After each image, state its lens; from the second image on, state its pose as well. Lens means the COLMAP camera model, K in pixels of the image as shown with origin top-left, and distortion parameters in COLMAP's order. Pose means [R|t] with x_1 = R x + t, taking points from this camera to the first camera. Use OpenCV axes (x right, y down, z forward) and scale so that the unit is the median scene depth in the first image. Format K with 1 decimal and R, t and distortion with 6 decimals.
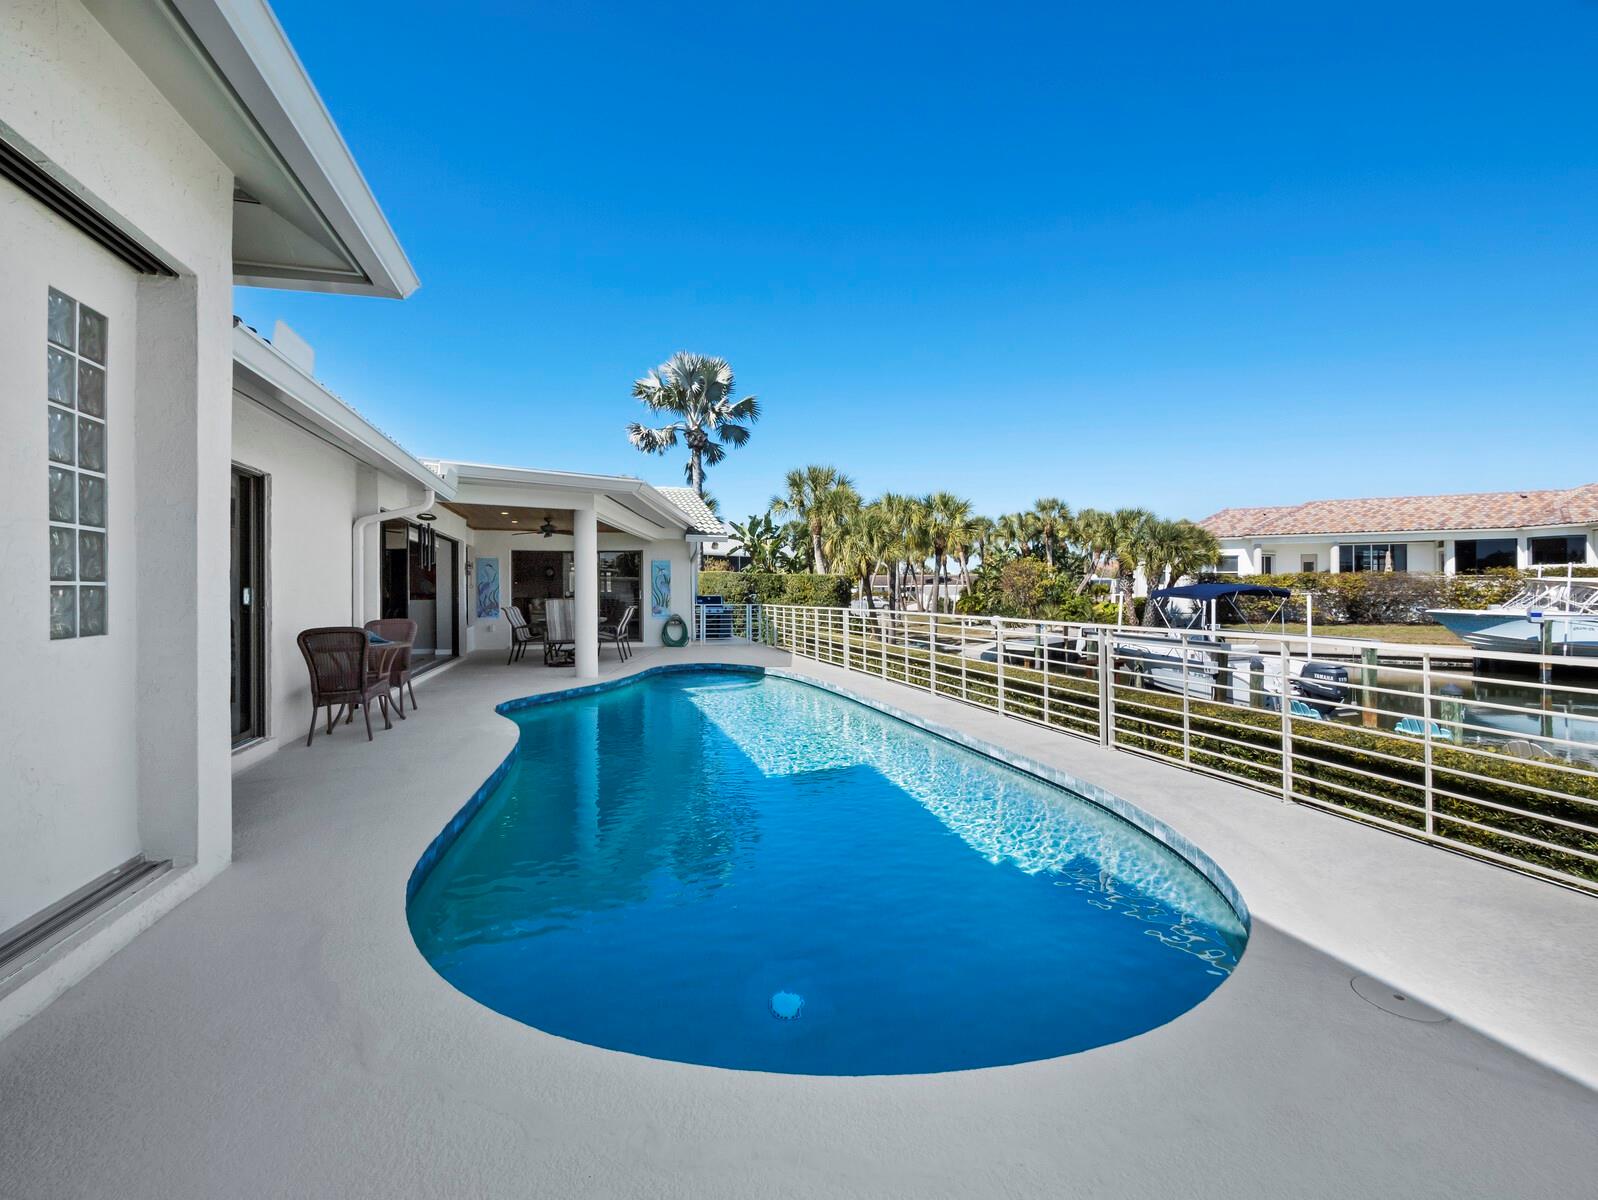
lens RADIAL K [[677.6, 0, 791.6], [0, 677.6, 578.1], [0, 0, 1]] dist [-0.012738, 0.003971]
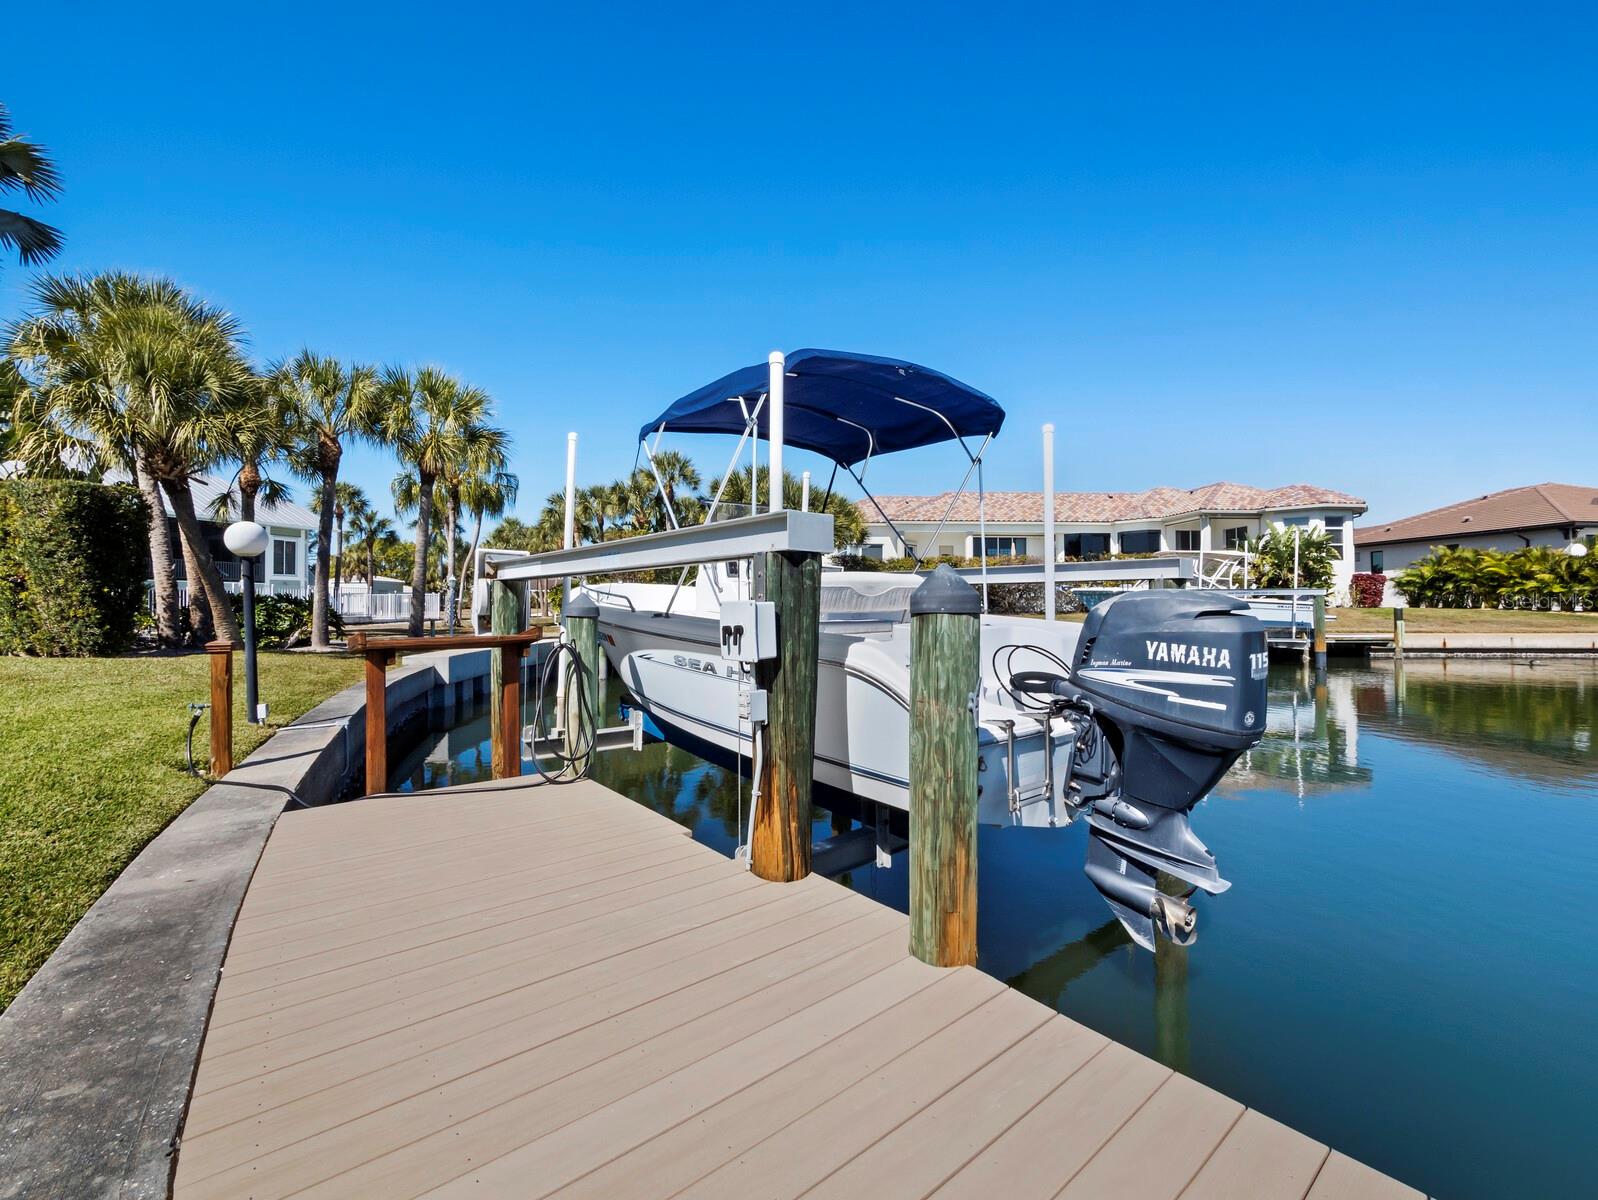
lens RADIAL K [[677.6, 0, 801.2], [0, 677.6, 587.3], [0, 0, 1]] dist [-0.012738, 0.003971]
pose [[0.894434, 0.013089, 0.447008, 0.186191], [-0.008372, 0.999887, -0.012525, 0.041018], [-0.447121, 0.007460, 0.894442, 0.276352]]
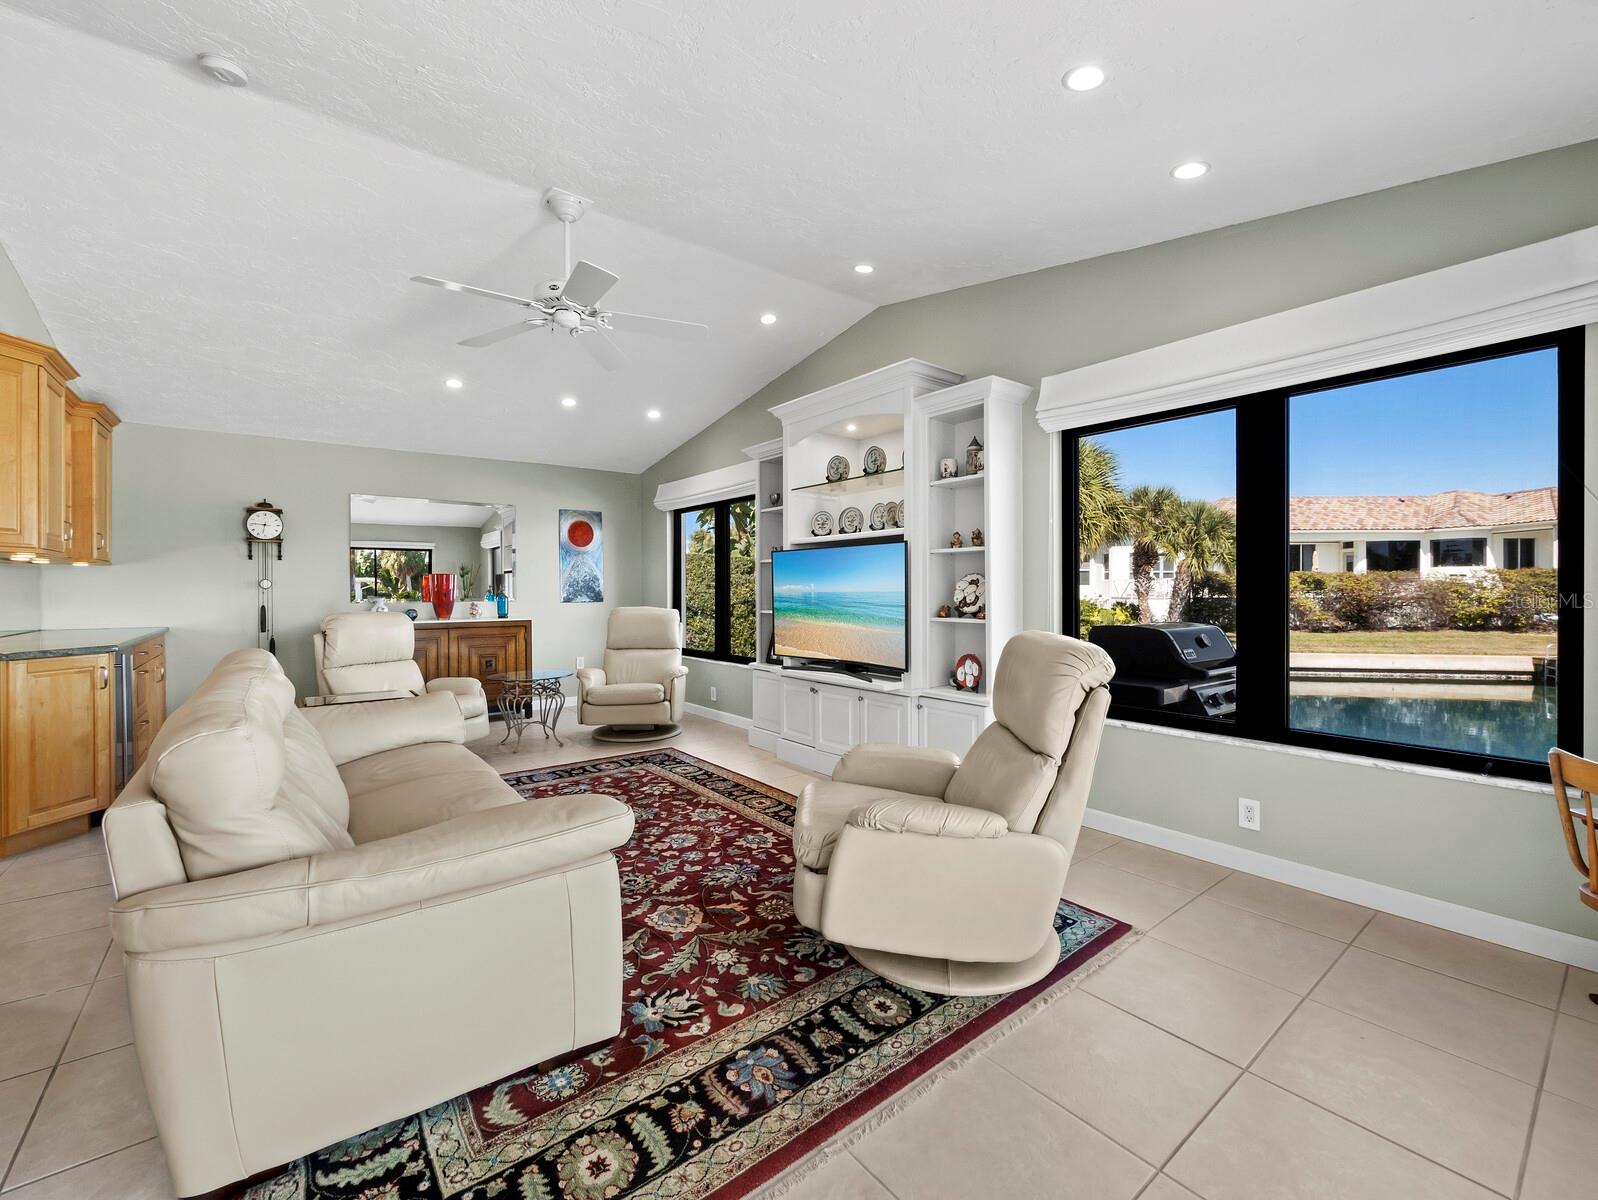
lens RADIAL K [[677.6, 0, 806.7], [0, 677.6, 596.1], [0, 0, 1]] dist [-0.012738, 0.003971]
pose [[0.927407, -0.002160, 0.374048, -0.145714], [-0.006520, 0.999738, 0.021939, 0.007732], [-0.373997, -0.022785, 0.927150, 0.402478]]
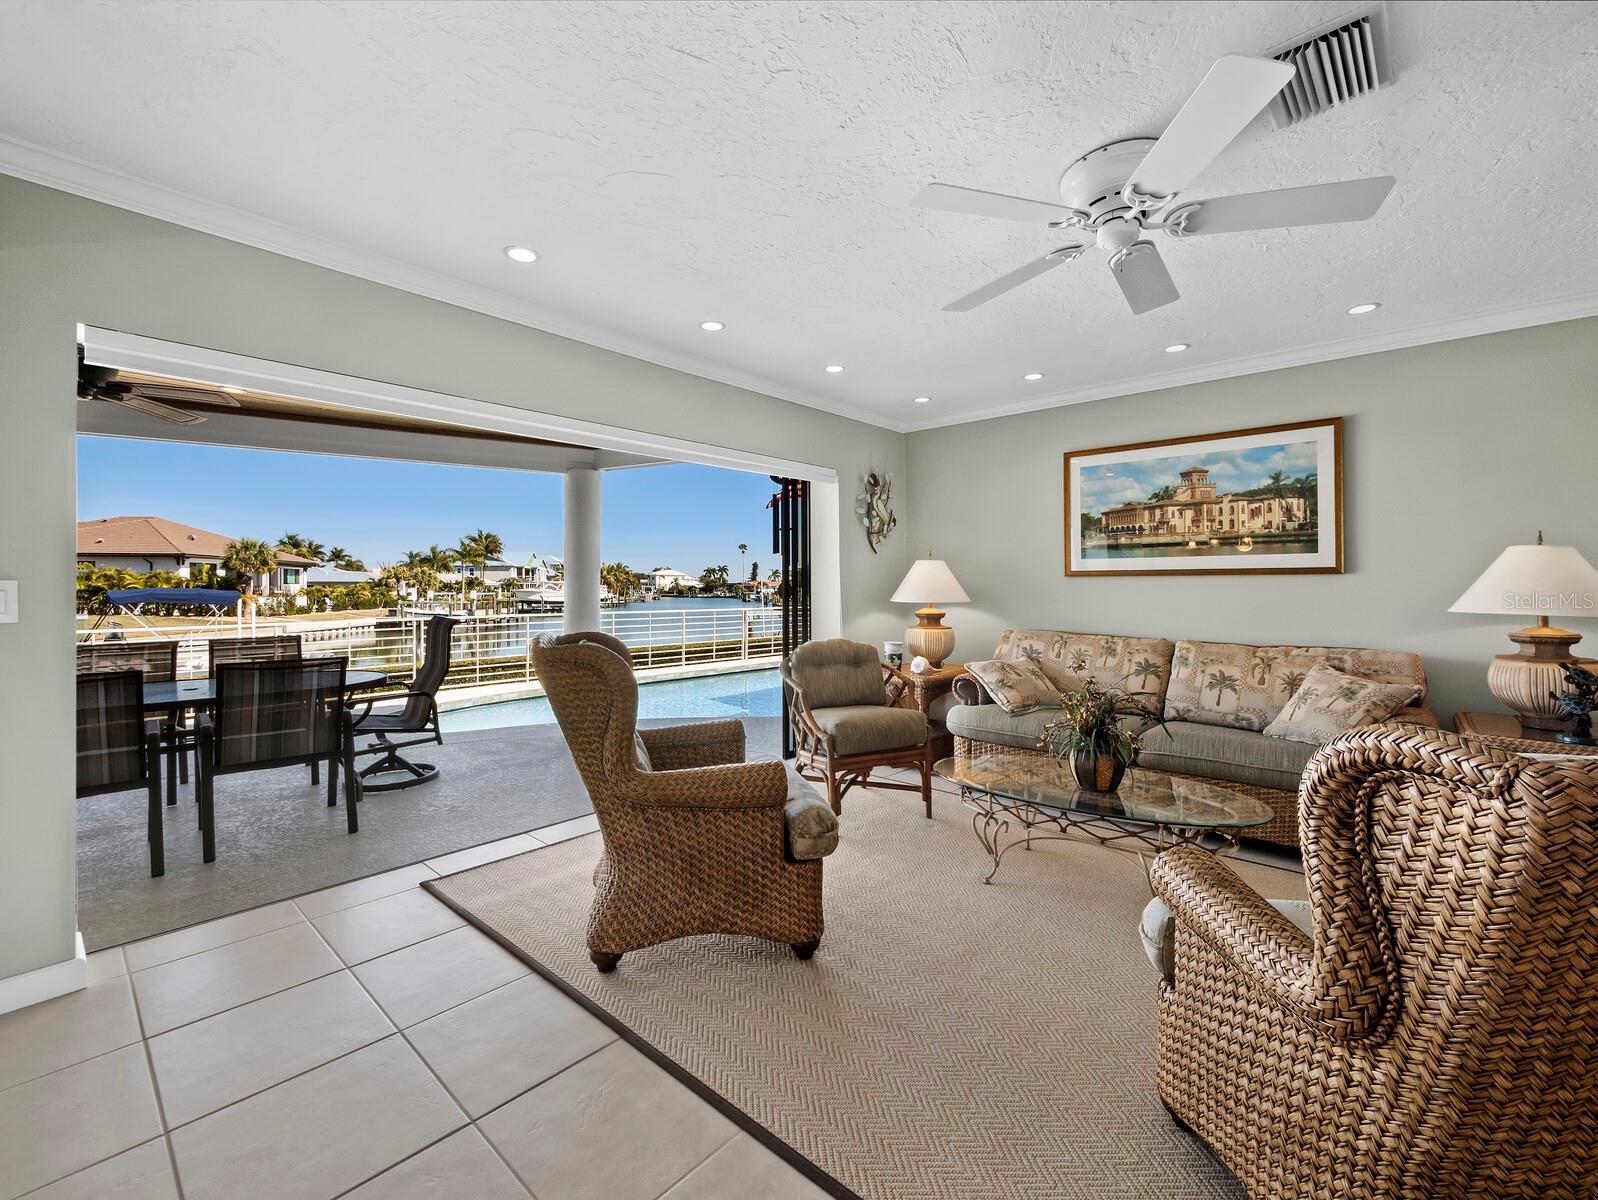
lens RADIAL K [[677.6, 0, 802.9], [0, 677.6, 595.3], [0, 0, 1]] dist [-0.012738, 0.003971]
pose [[-0.533943, -0.002931, 0.845516, -0.228282], [-0.013338, 0.999899, -0.004957, 0.006032], [-0.845416, -0.013924, -0.533928, 0.294504]]
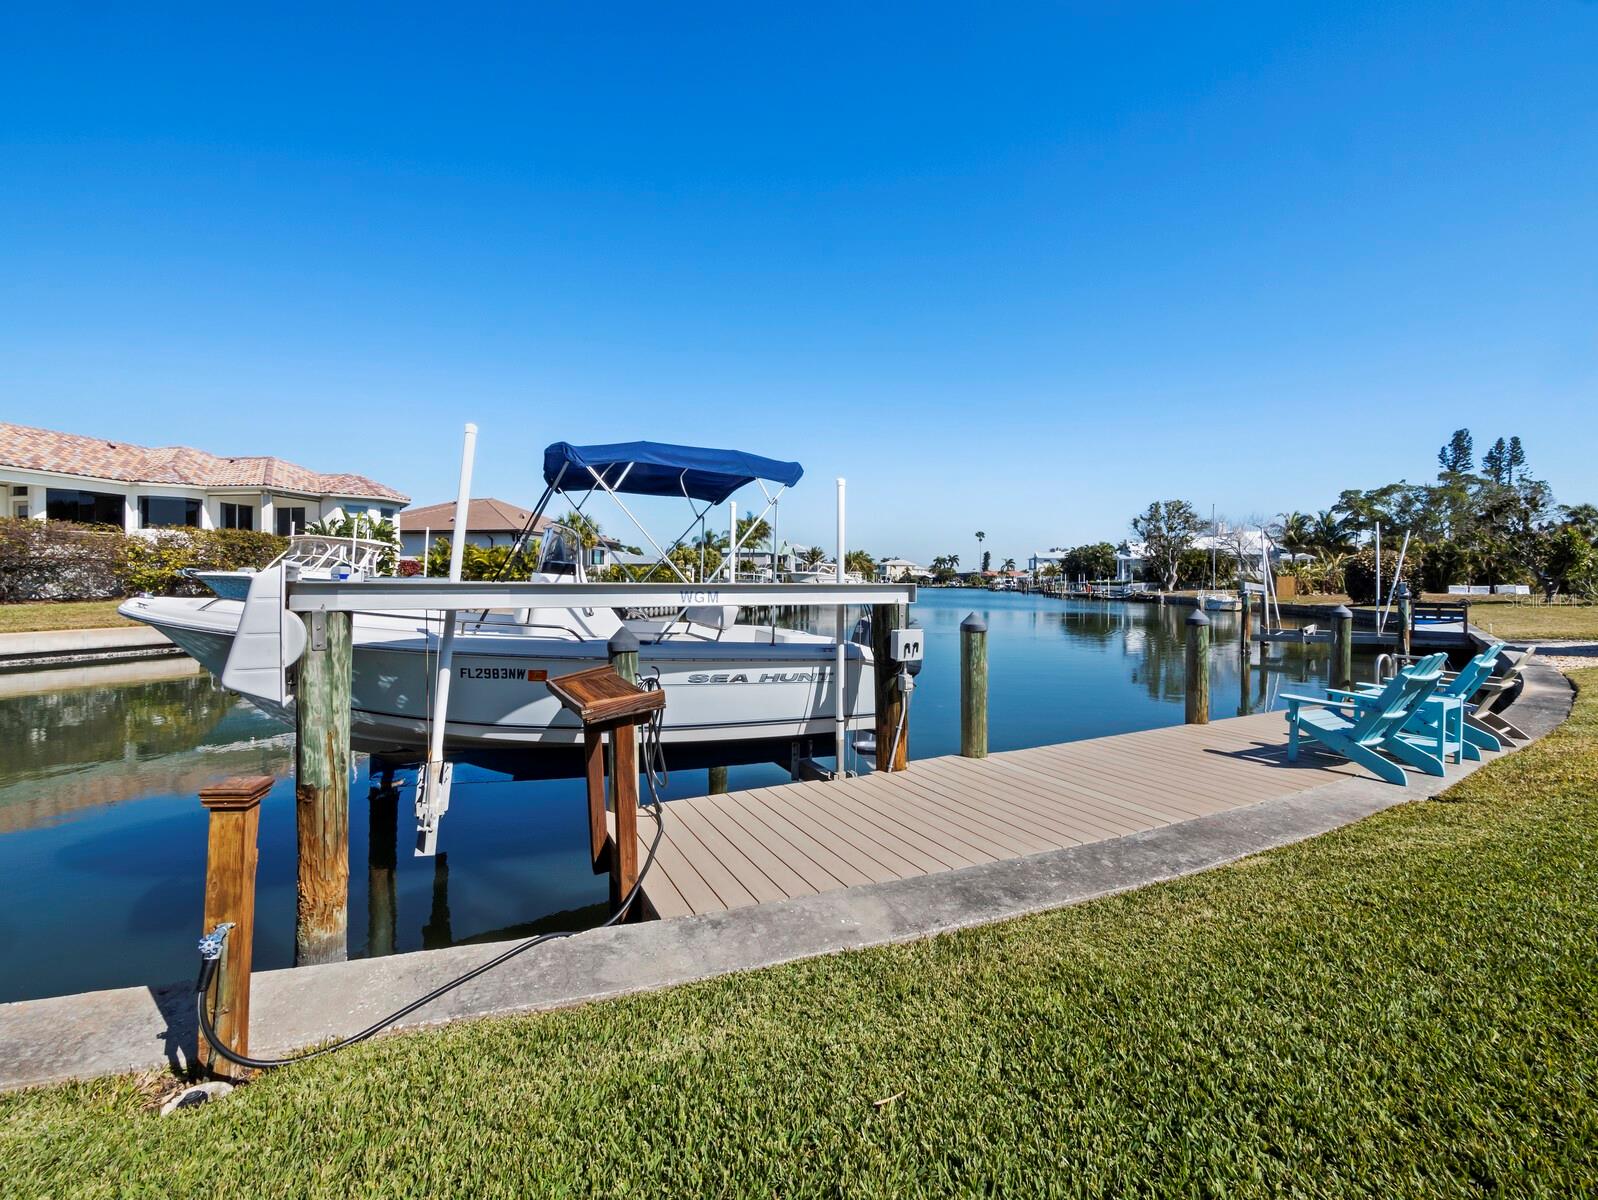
lens RADIAL K [[677.6, 0, 798.2], [0, 677.6, 591.9], [0, 0, 1]] dist [-0.012738, 0.003971]
pose [[-0.236911, -0.012867, 0.971446, 0.089712], [-0.022060, 0.999726, 0.007861, 0.033665], [-0.971281, -0.019568, -0.237130, 0.390751]]
